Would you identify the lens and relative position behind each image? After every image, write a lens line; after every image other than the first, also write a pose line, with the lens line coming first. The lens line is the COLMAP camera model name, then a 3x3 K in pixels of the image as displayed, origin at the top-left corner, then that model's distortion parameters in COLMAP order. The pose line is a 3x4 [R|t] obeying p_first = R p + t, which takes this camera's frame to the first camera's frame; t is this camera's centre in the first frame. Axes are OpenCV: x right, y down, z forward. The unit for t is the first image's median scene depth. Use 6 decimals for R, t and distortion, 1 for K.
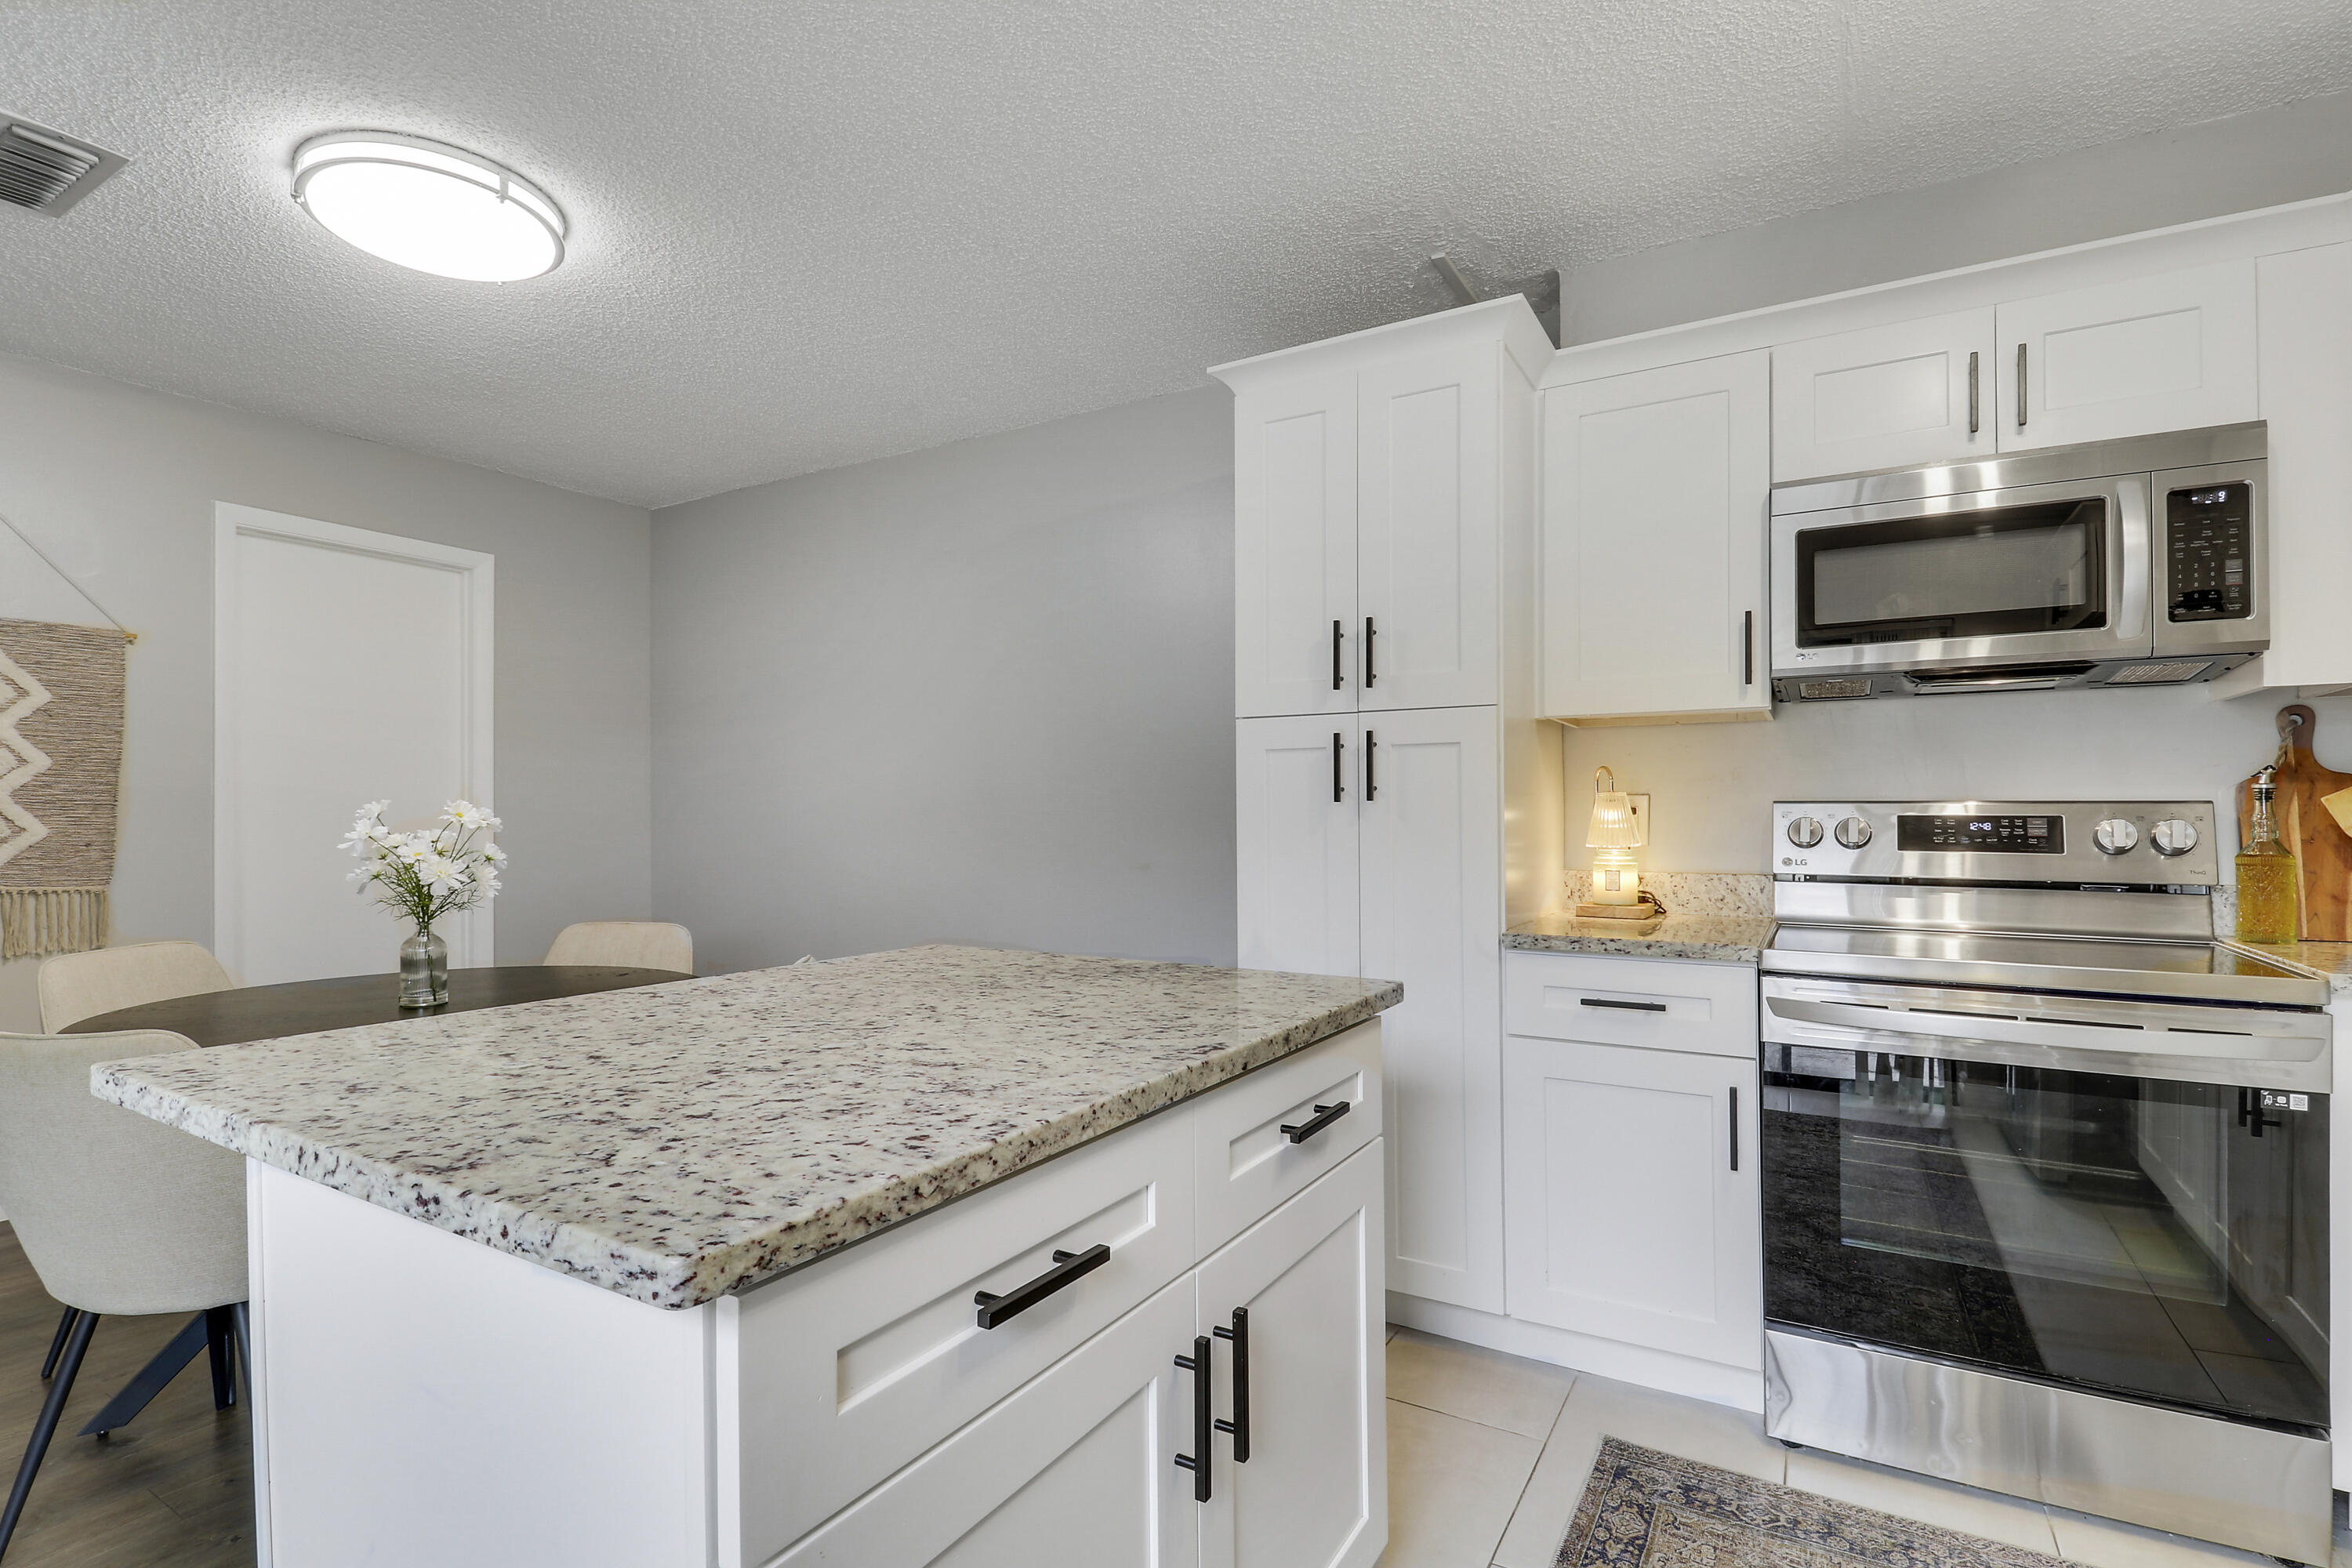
lens RADIAL K [[1118.8, 0, 1227.6], [0, 1118.8, 814.5], [0, 0, 1]] dist [-0.013787, -0.009197]
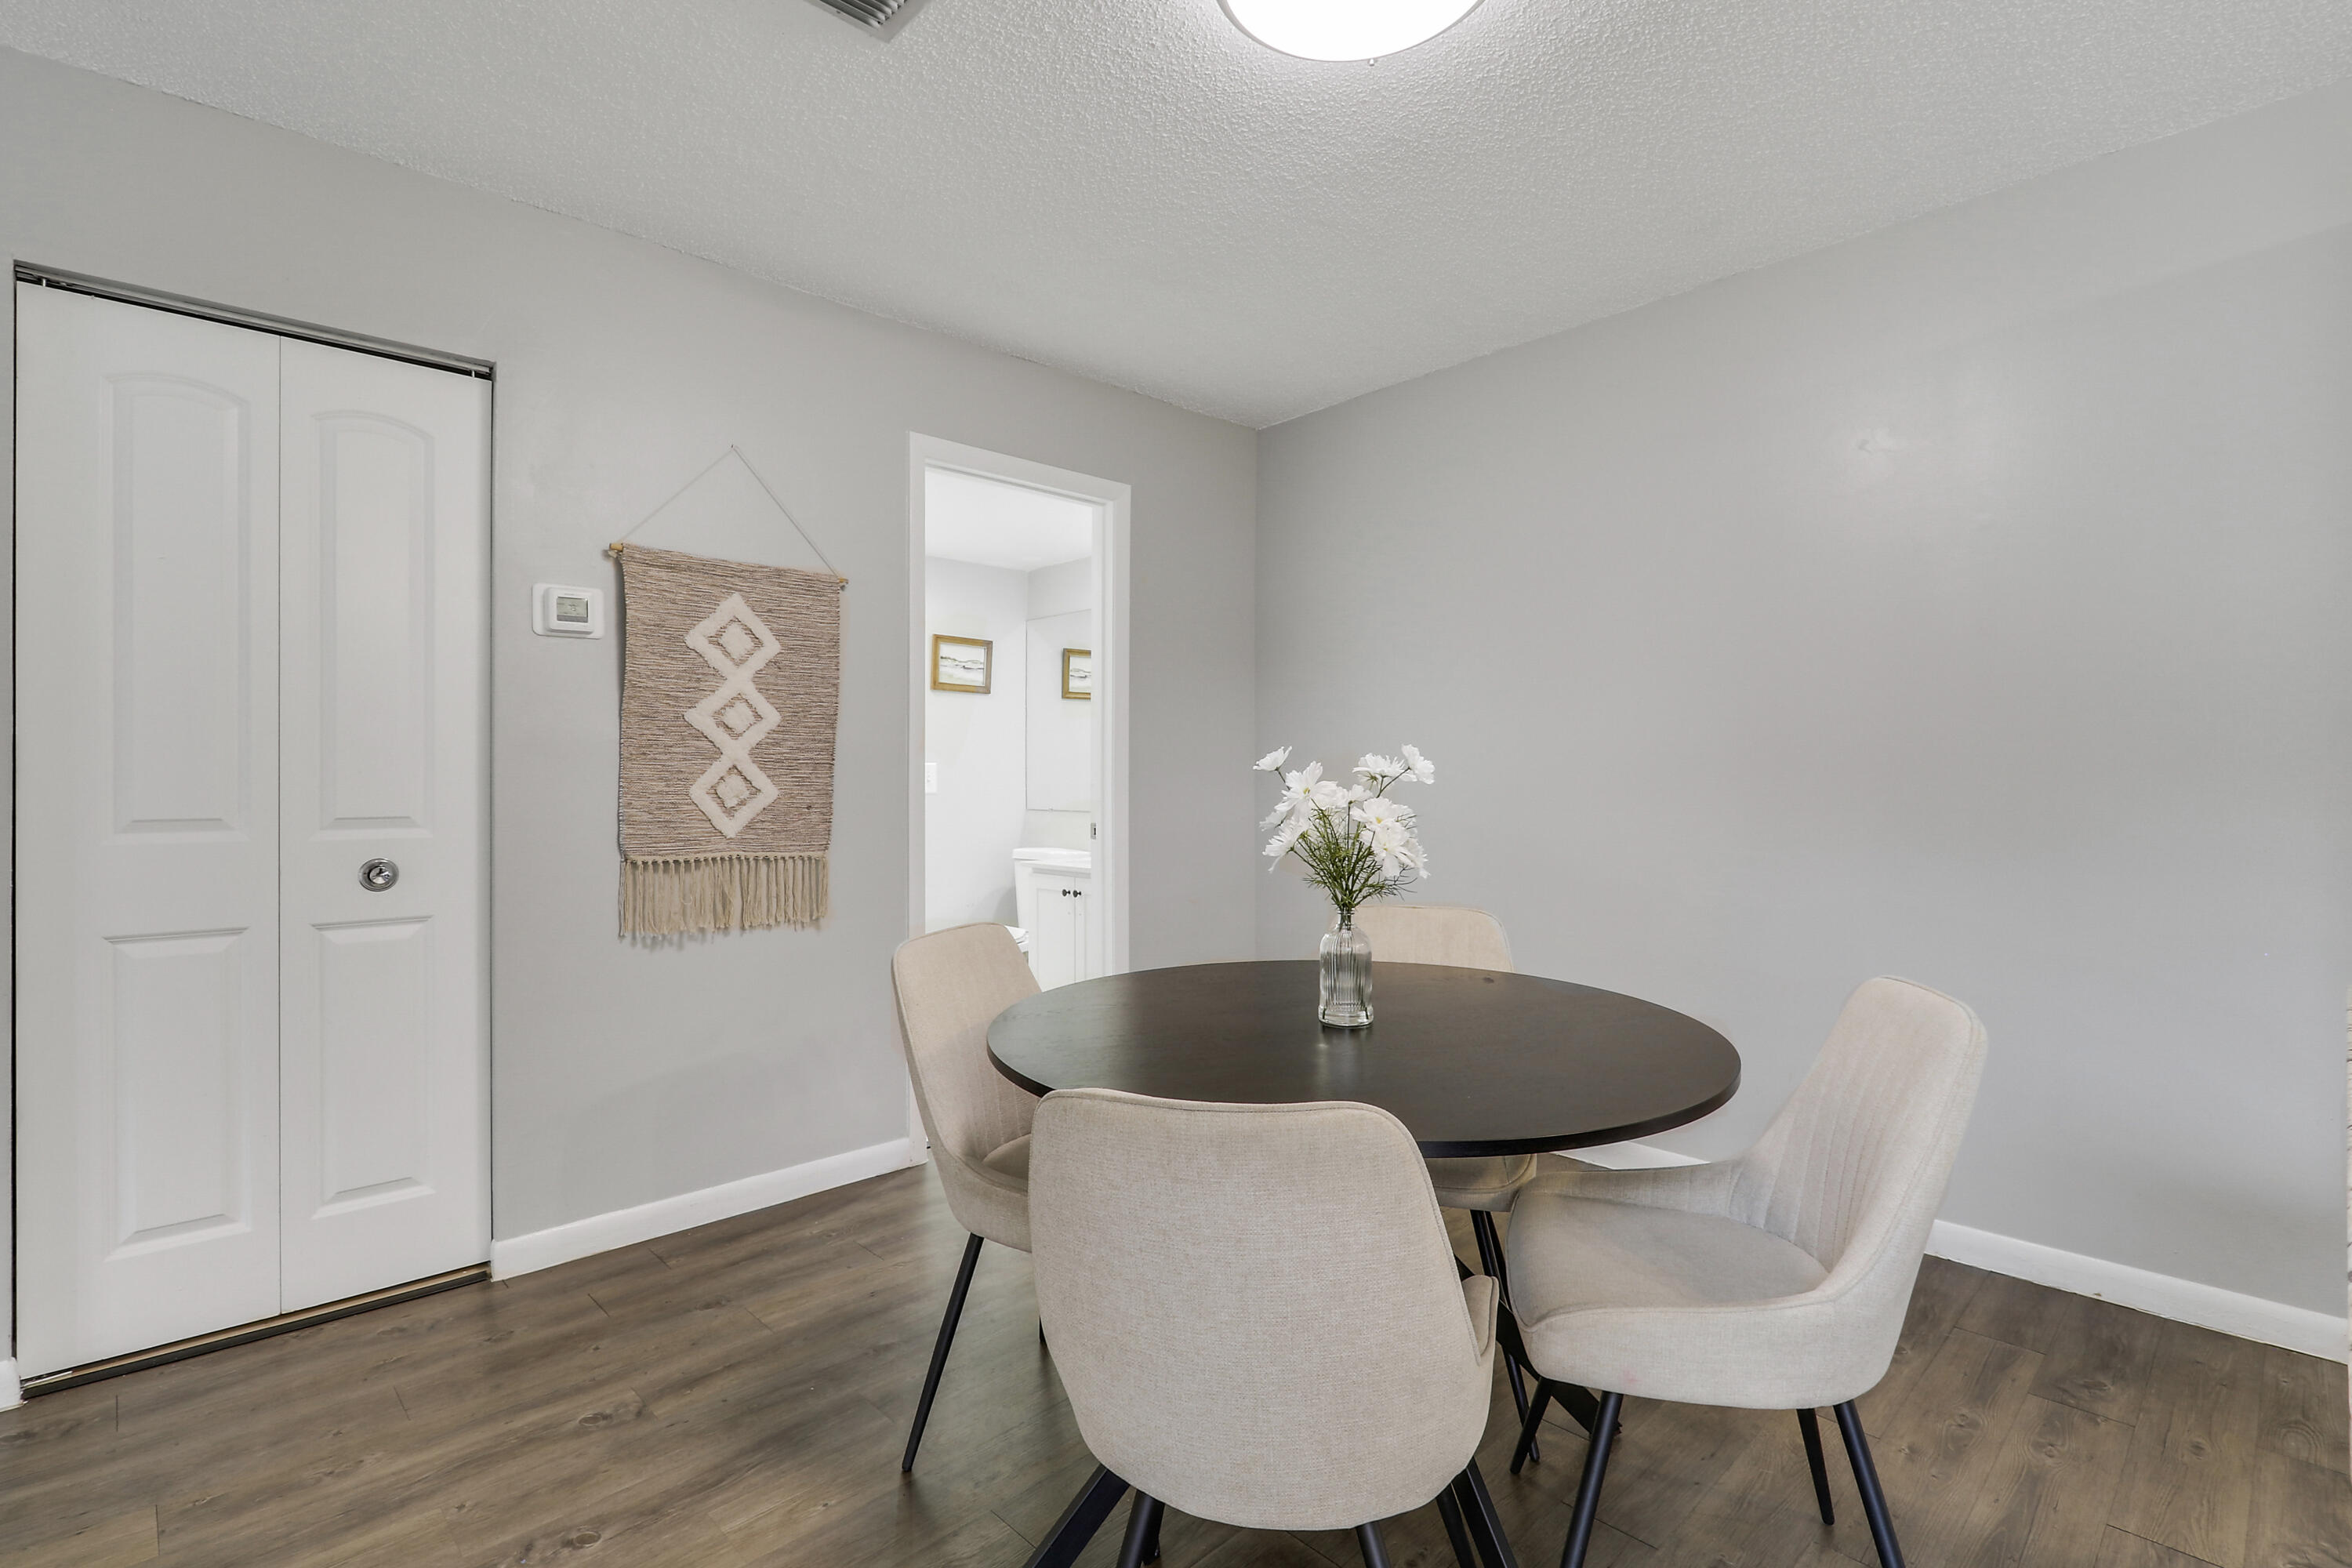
lens RADIAL K [[1069.2, 0, 1178.5], [0, 1069.2, 775.7], [0, 0, 1]] dist [-0.001315, -0.000210]
pose [[0.963570, -0.004108, -0.267424, -0.513728], [0.003624, 0.999991, -0.002303, 0.004447], [0.267431, 0.001250, 0.963576, 0.212782]]
